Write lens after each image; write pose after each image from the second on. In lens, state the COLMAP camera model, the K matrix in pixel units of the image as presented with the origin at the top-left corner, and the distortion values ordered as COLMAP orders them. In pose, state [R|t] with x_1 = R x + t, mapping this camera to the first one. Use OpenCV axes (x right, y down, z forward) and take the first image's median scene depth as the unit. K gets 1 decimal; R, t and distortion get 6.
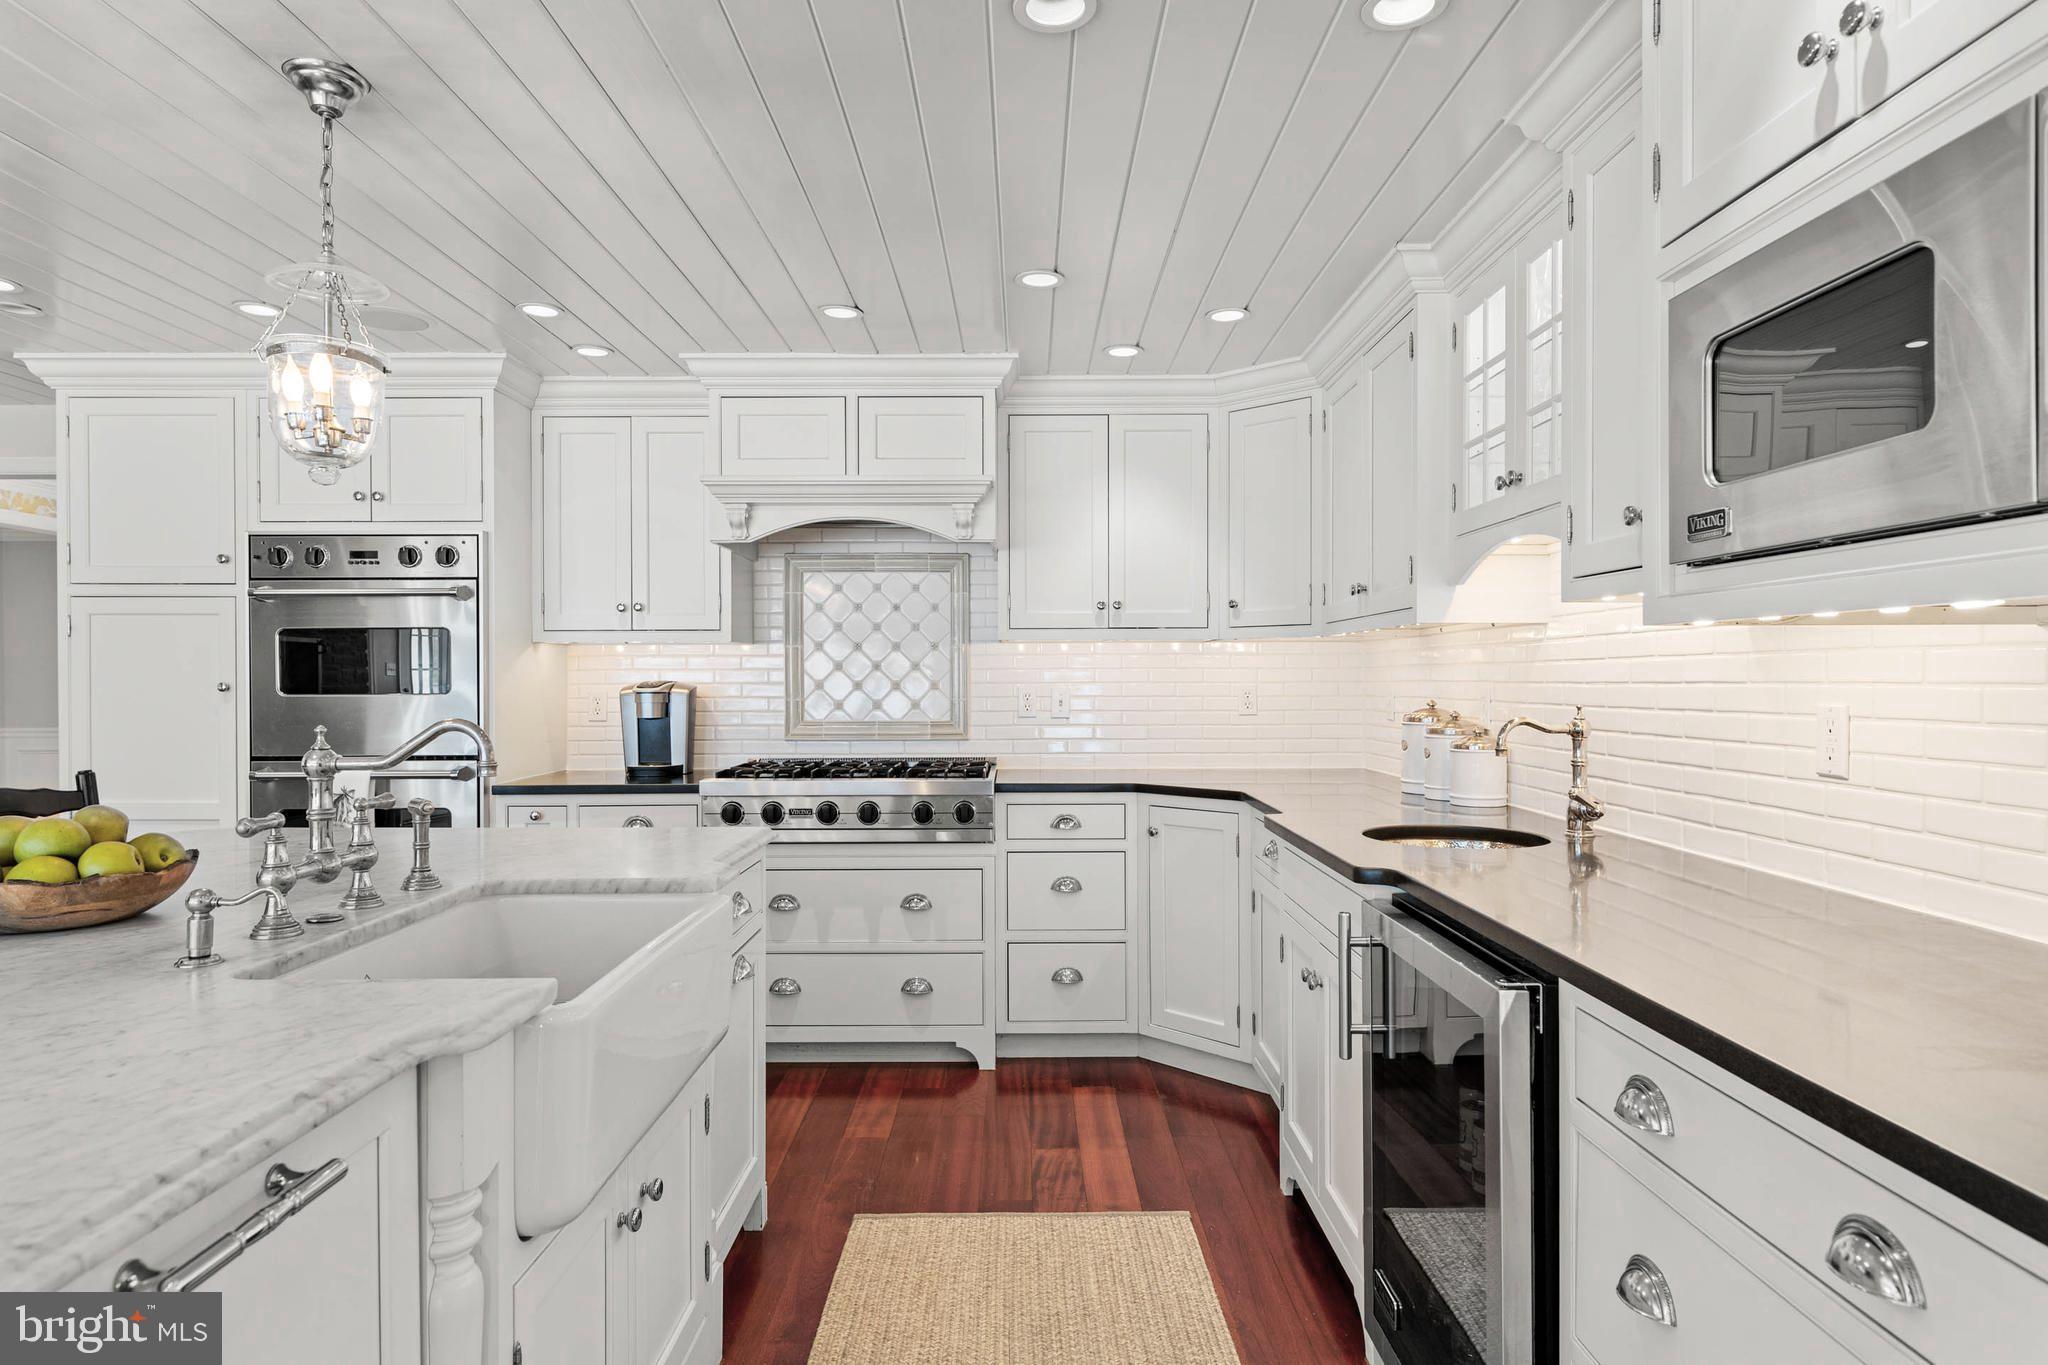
lens RADIAL K [[1176.5, 0, 1024.0], [0, 1176.5, 682.5], [0, 0, 1]] dist [-0.000164, 0.000210]
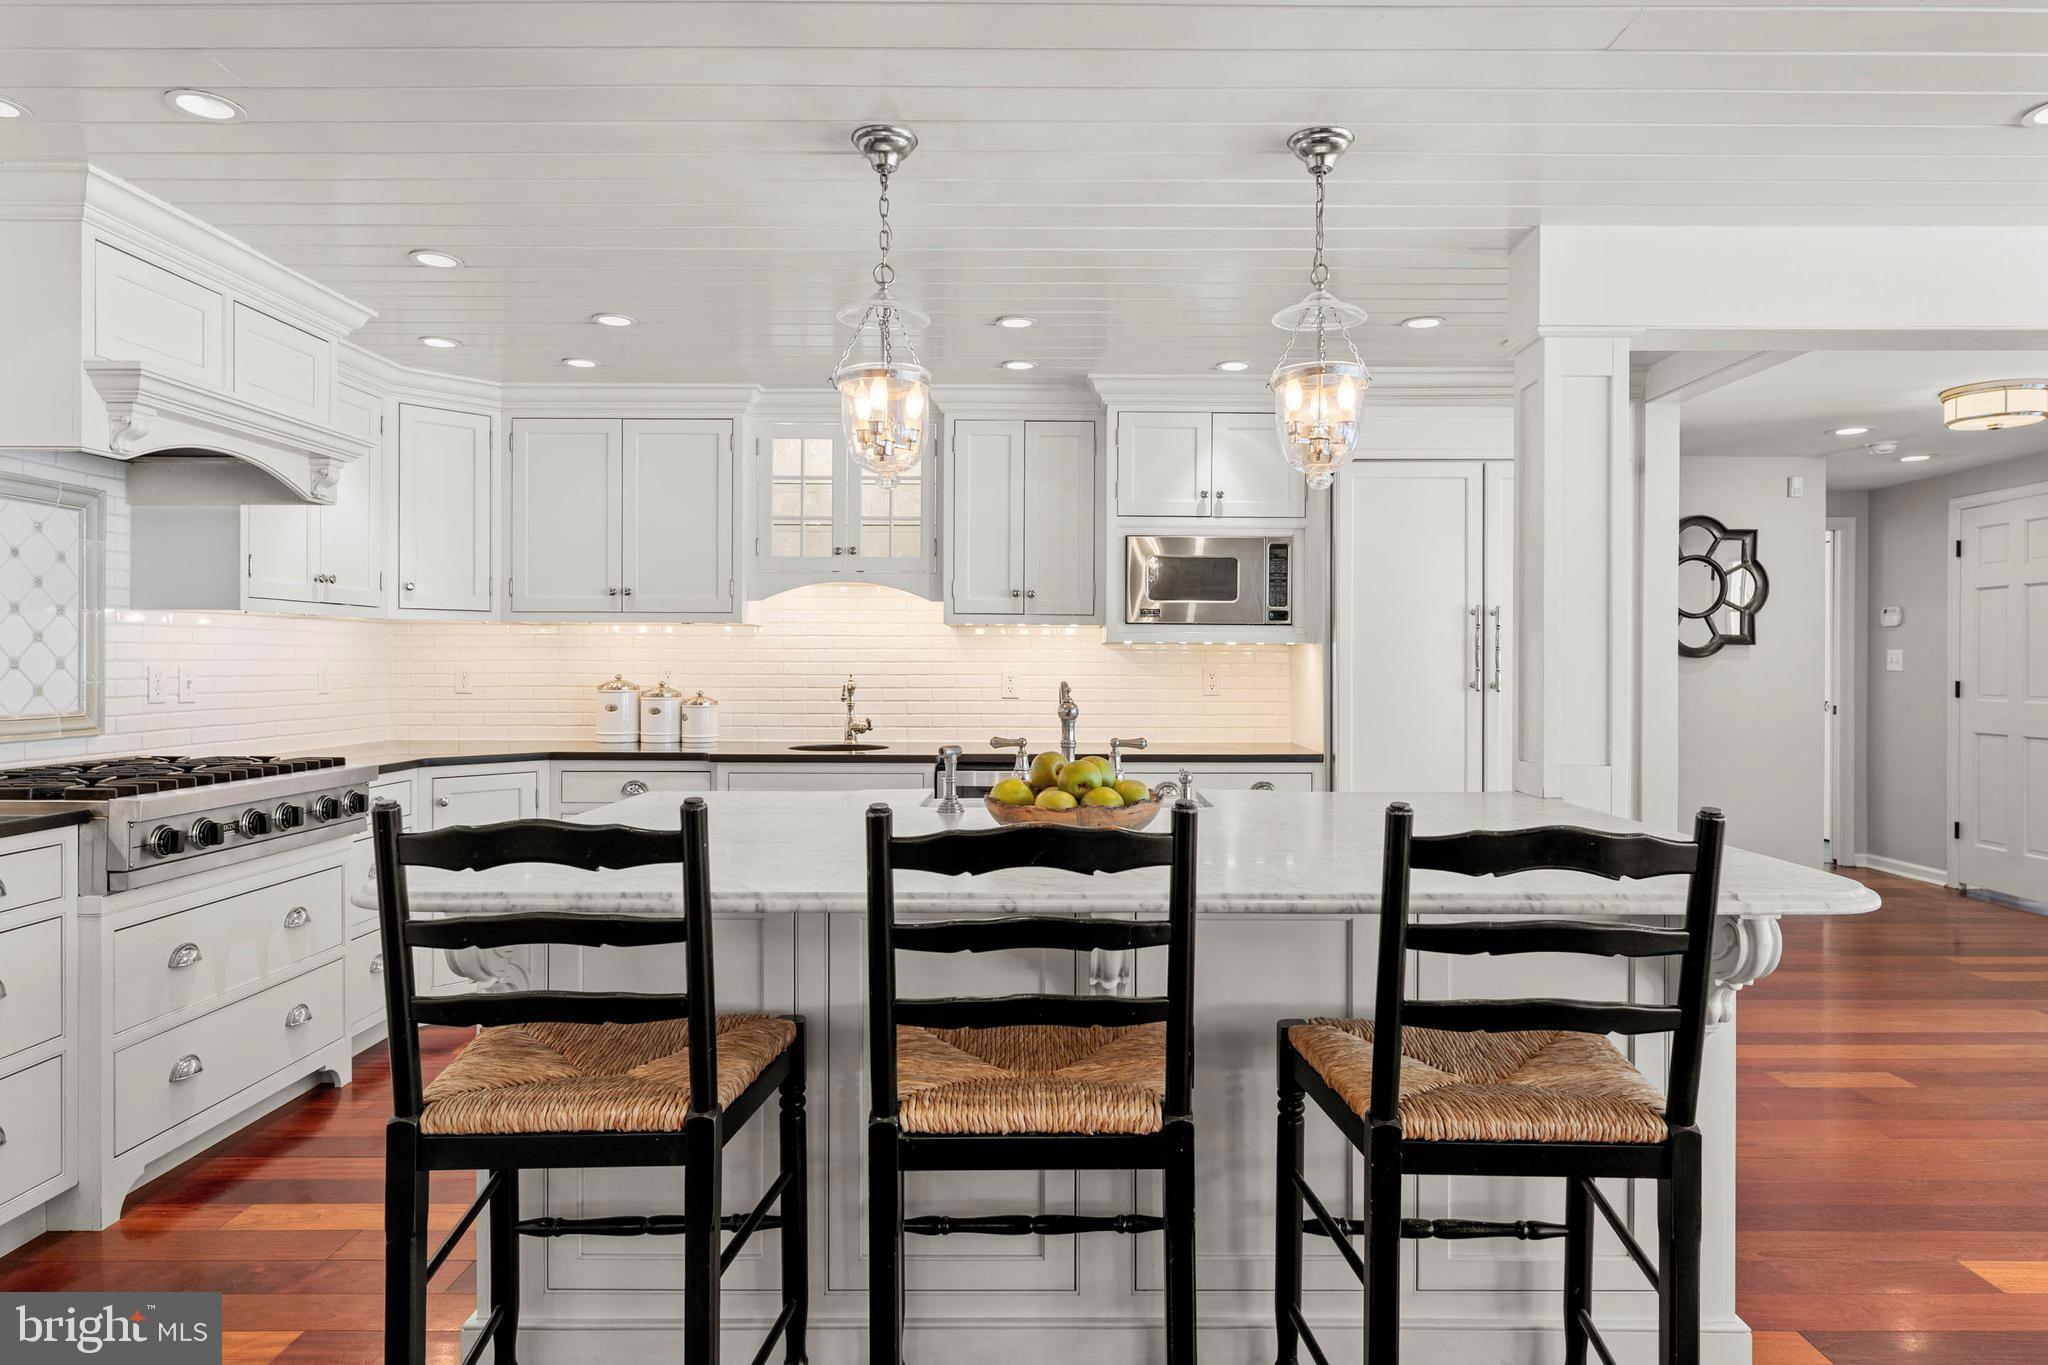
lens RADIAL K [[1181.4, 0, 1044.0], [0, 1181.4, 675.6], [0, 0, 1]] dist [0.003332, 0.000295]
pose [[0.004603, -0.009747, 0.999942, -0.946814], [-0.000554, 0.999952, 0.009750, 0.002798], [-0.999989, -0.000598, 0.004597, 0.451192]]
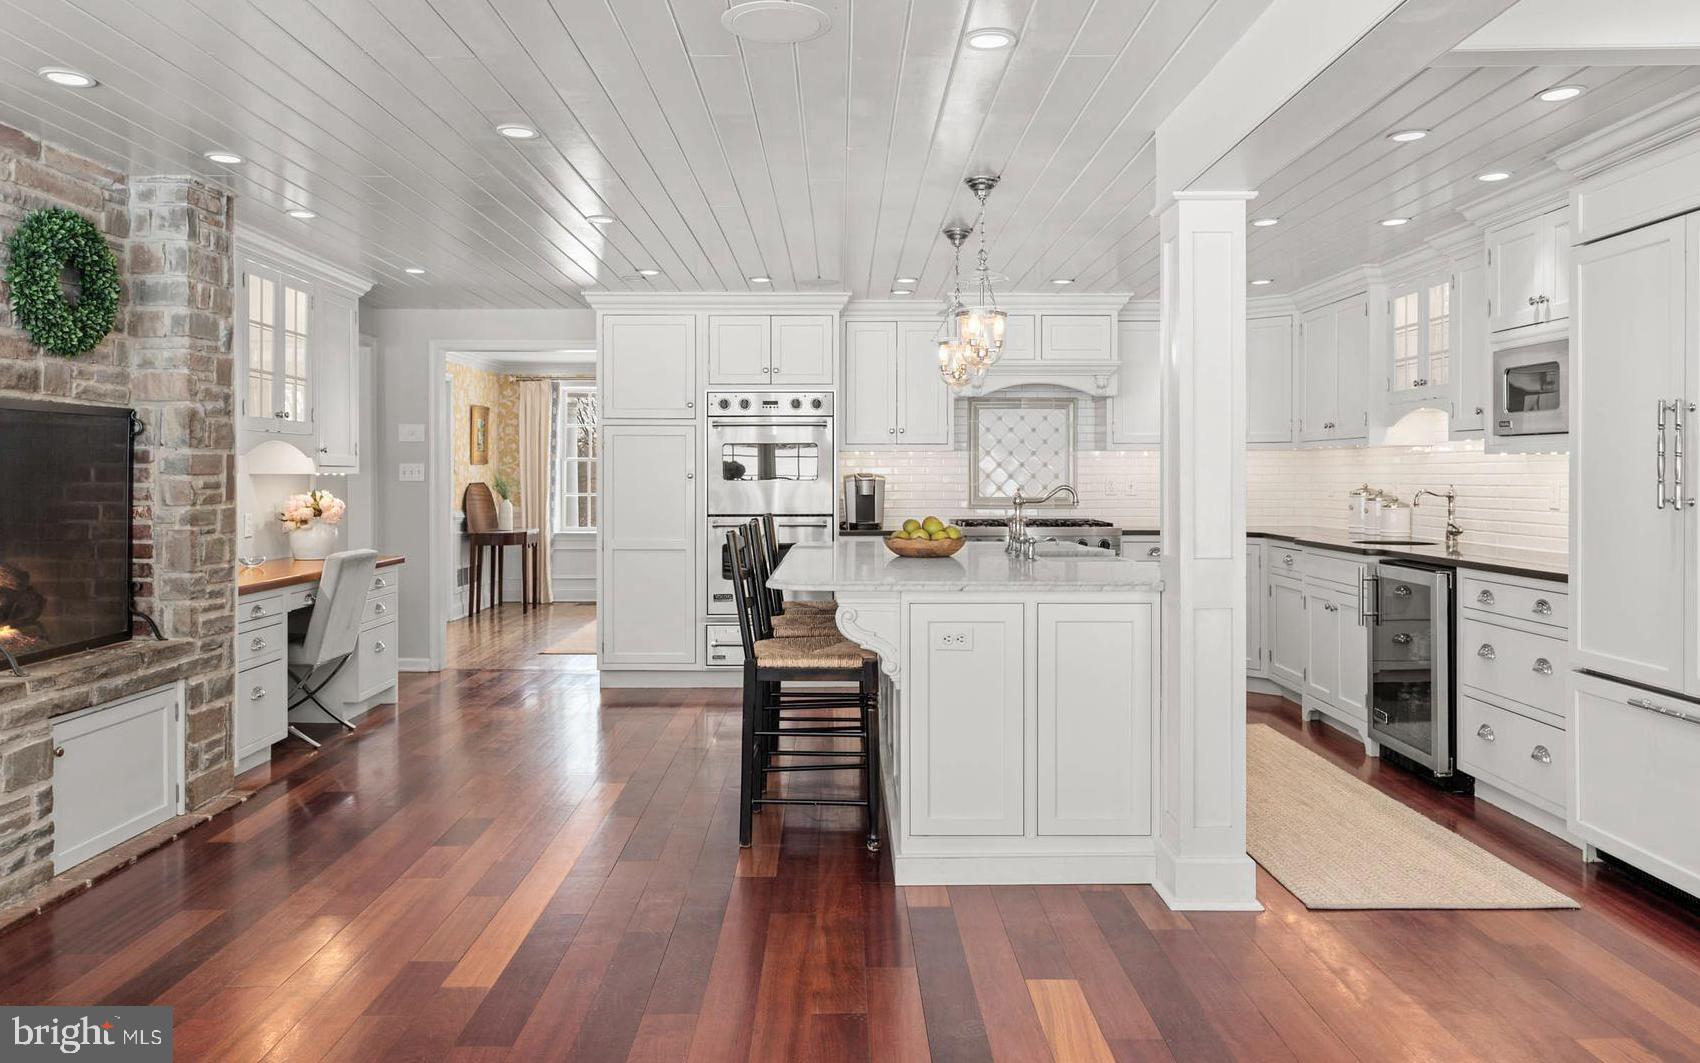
lens RADIAL K [[1182.5, 0, 845.2], [0, 1182.5, 476.8], [0, 0, 1]] dist [0.006630, -0.001411]
pose [[0.999990, 0.001481, 0.004286, -0.452088], [-0.001483, 0.999999, 0.000336, 0.004173], [-0.004285, -0.000343, 0.999991, -0.815553]]
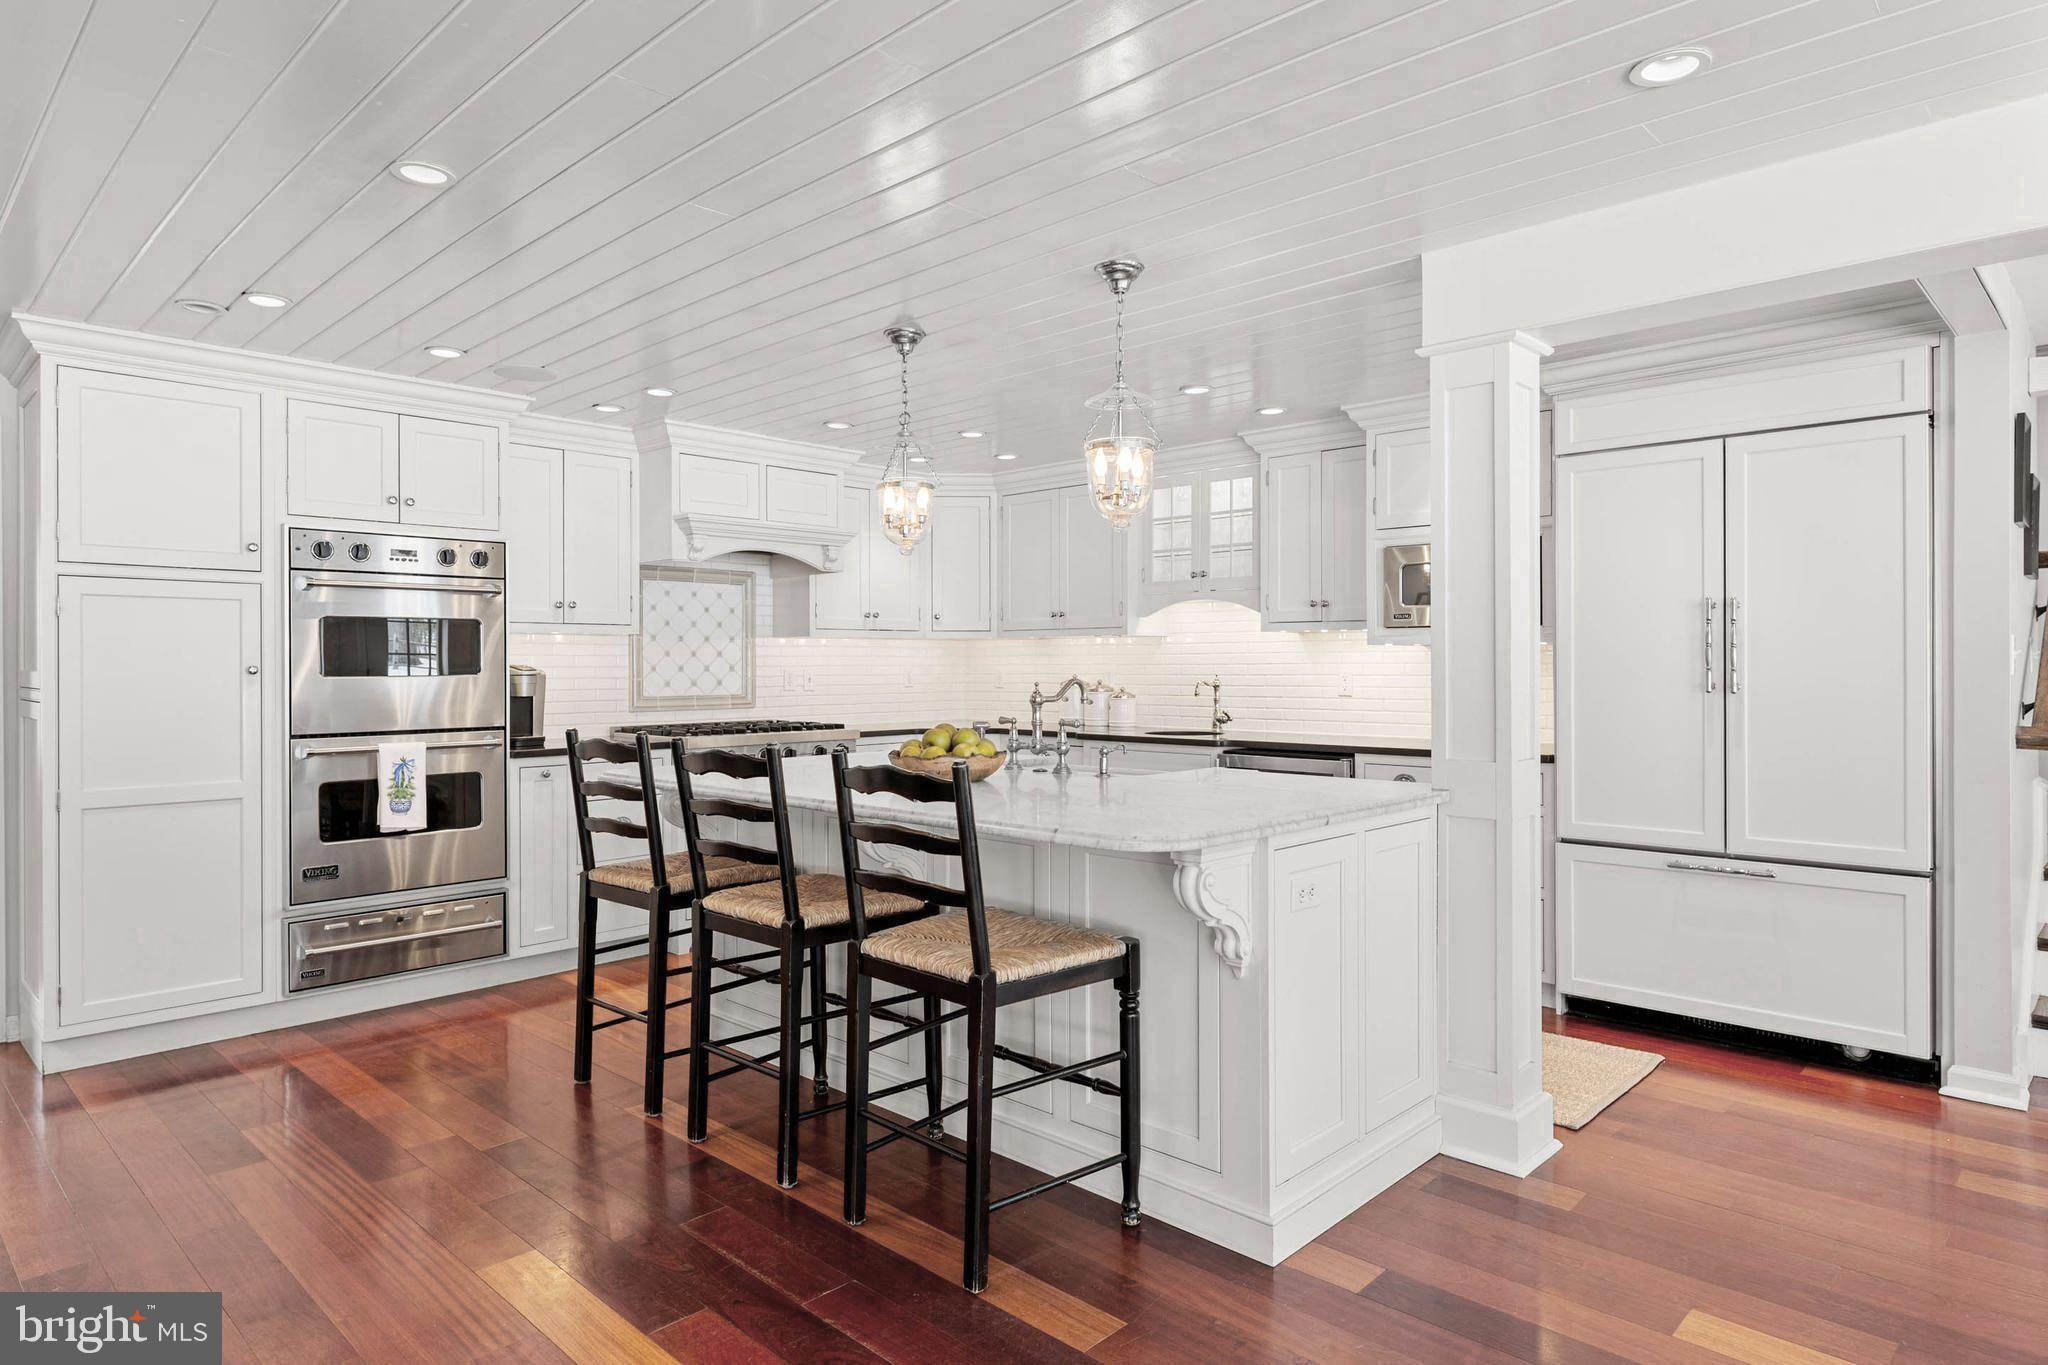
lens RADIAL K [[1182.3, 0, 1026.4], [0, 1182.3, 668.6], [0, 0, 1]] dist [-0.003206, -0.001250]
pose [[0.694469, -0.002041, 0.719519, -0.959841], [0.003319, 0.999994, -0.000367, 0.005419], [-0.719515, 0.002643, 0.694472, -0.222631]]
